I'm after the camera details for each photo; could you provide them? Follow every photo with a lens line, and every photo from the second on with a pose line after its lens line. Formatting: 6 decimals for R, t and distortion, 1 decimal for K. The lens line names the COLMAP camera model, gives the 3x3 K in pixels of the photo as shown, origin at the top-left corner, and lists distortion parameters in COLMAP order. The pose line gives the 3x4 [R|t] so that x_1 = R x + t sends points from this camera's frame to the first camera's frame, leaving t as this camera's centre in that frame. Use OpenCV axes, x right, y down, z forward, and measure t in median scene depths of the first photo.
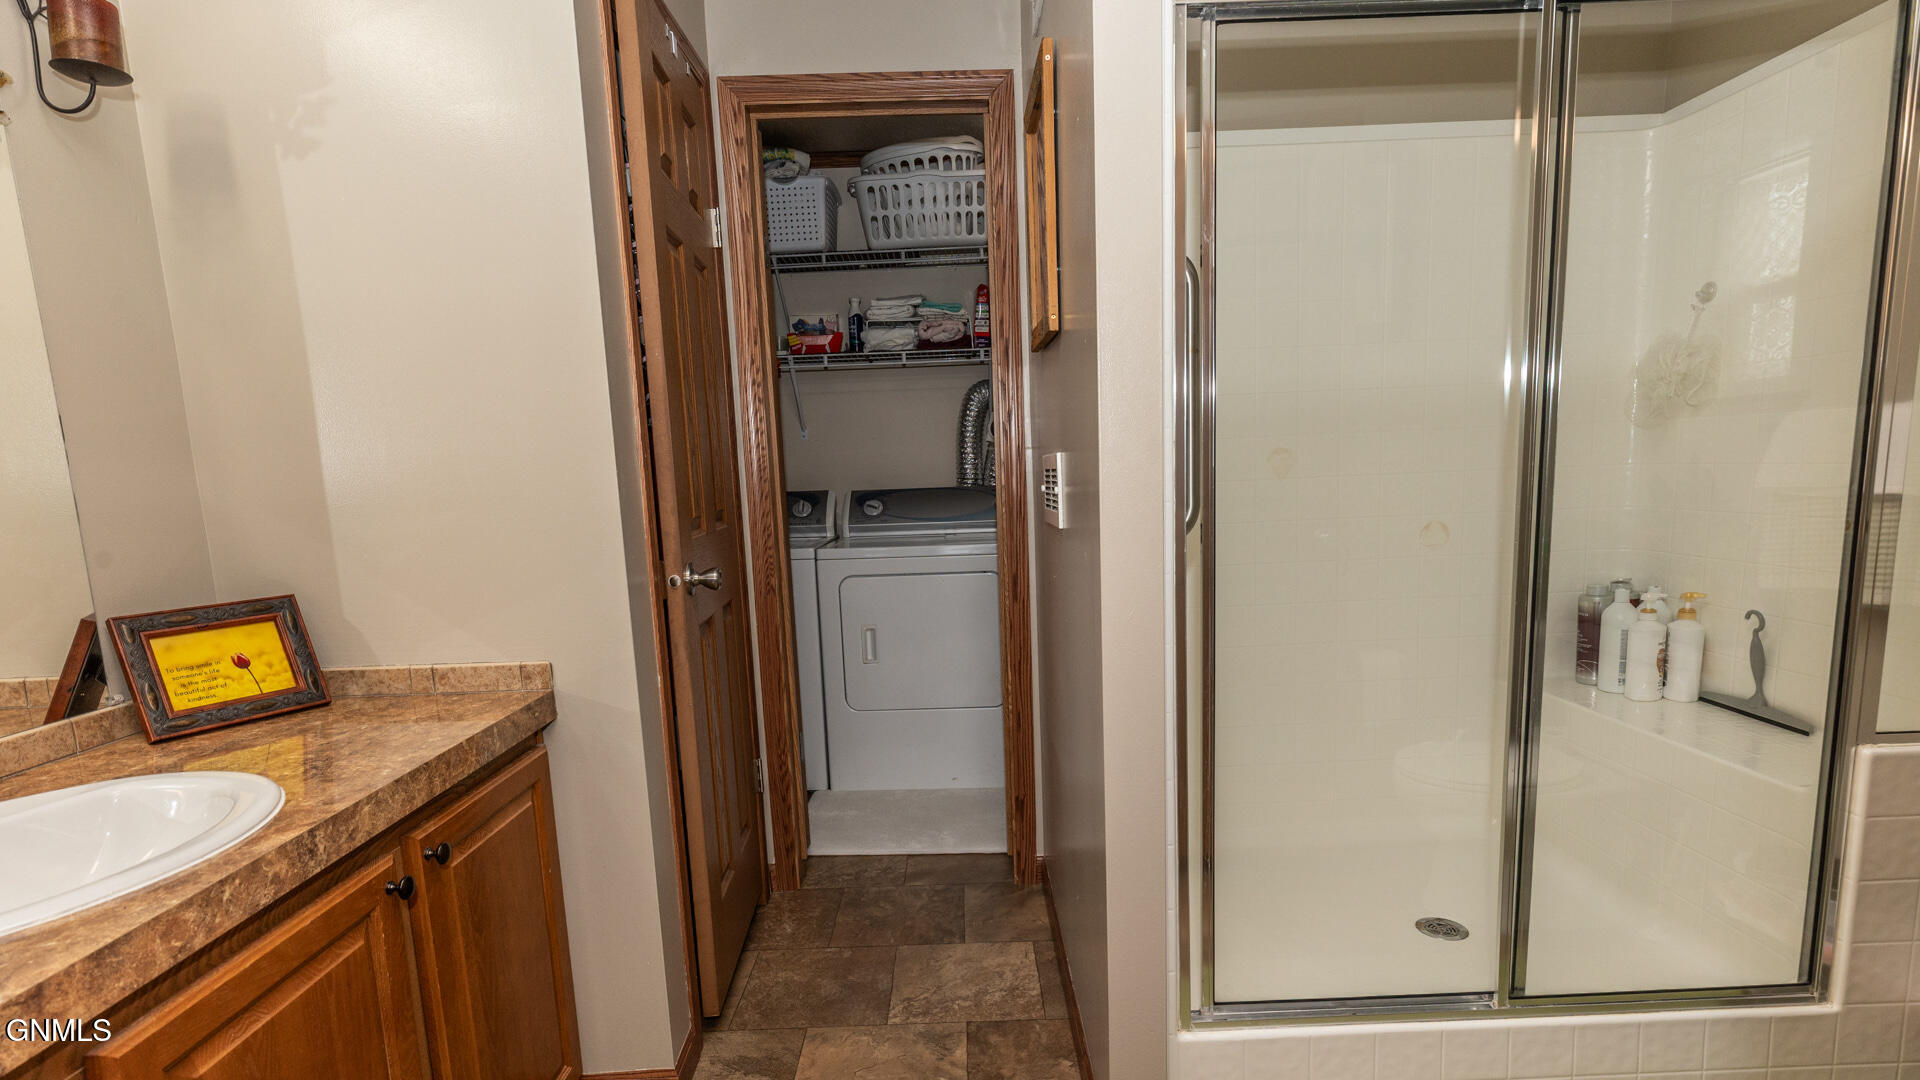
lens RADIAL K [[874.4, 0, 958.2], [0, 874.4, 589.1], [0, 0, 1]] dist [-0.002046, 0.000260]
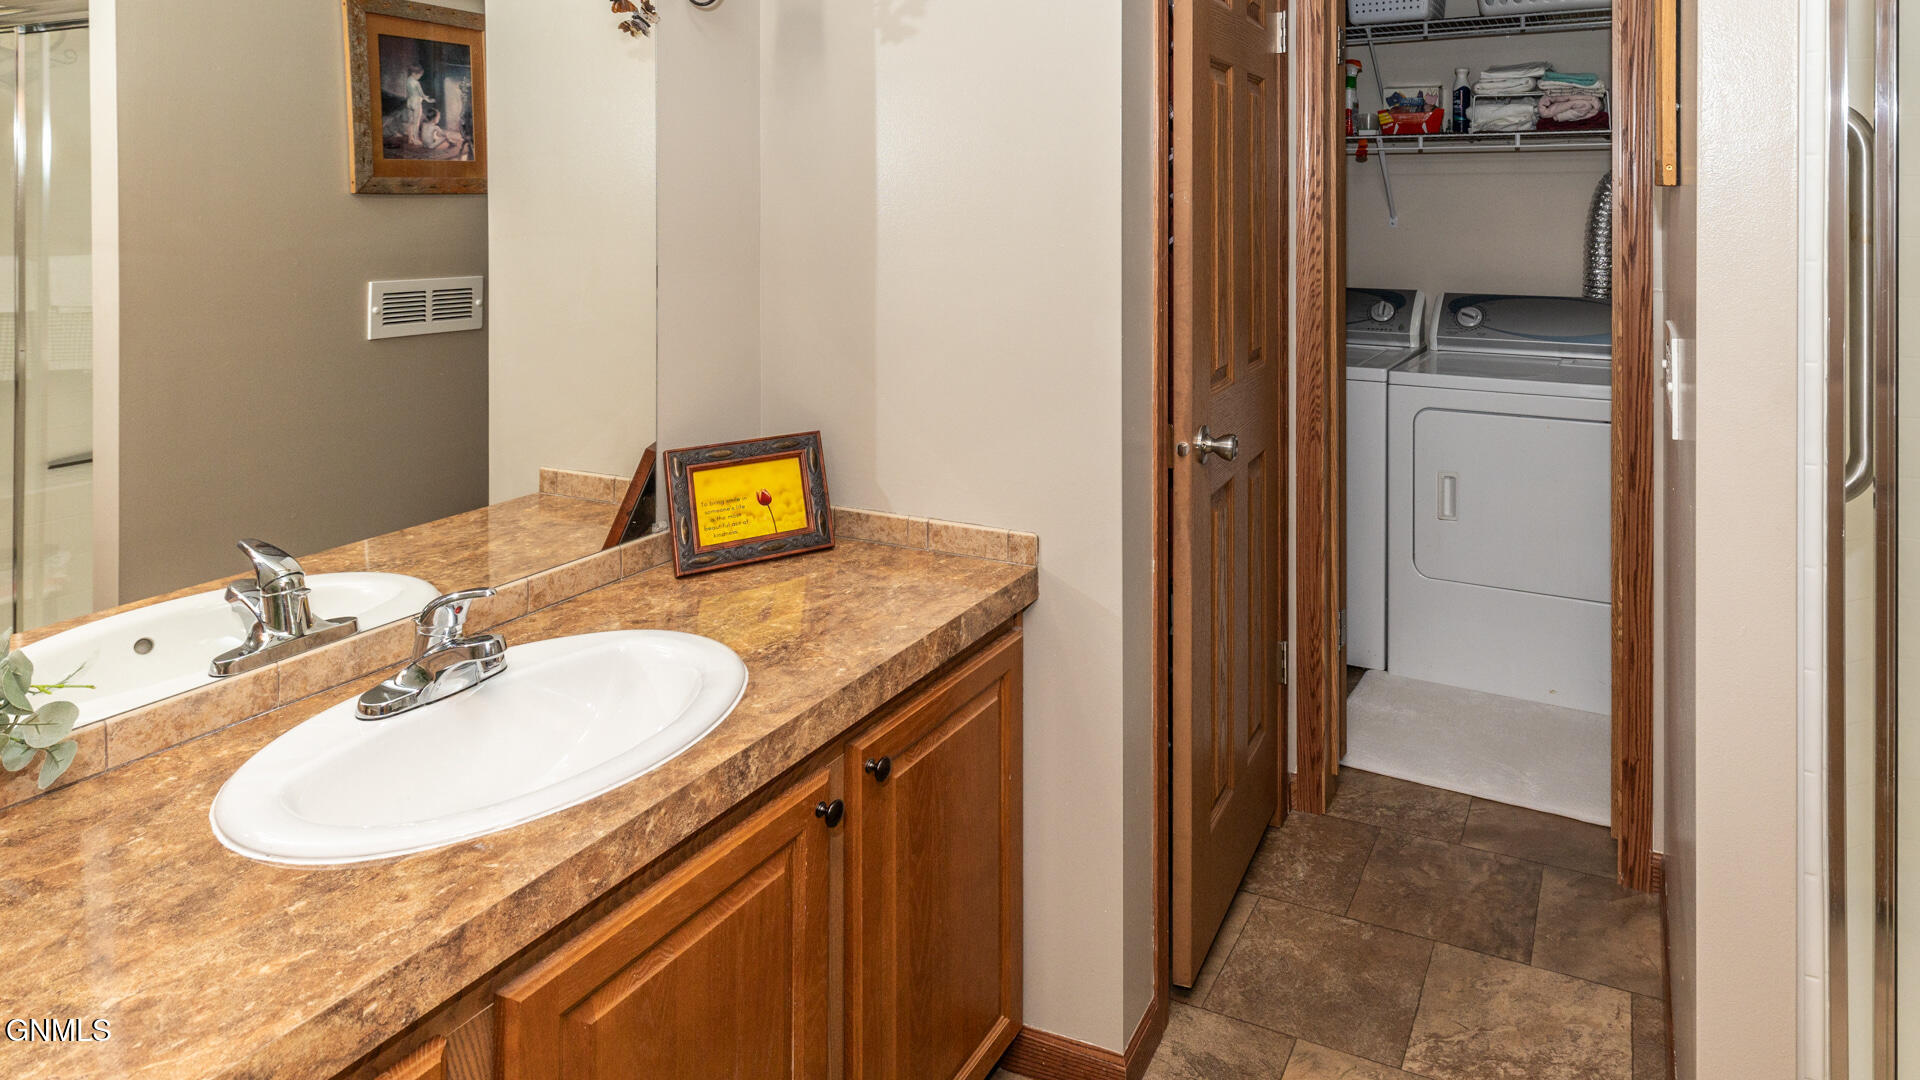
lens RADIAL K [[1057.6, 0, 960.0], [0, 1057.6, 540.0], [0, 0, 1]] dist [0.002063, 0.001166]
pose [[0.926585, 0.046311, -0.373224, -0.132682], [-0.096923, 0.988272, -0.117999, 0.227870], [0.363382, 0.145510, 0.920207, -0.038620]]
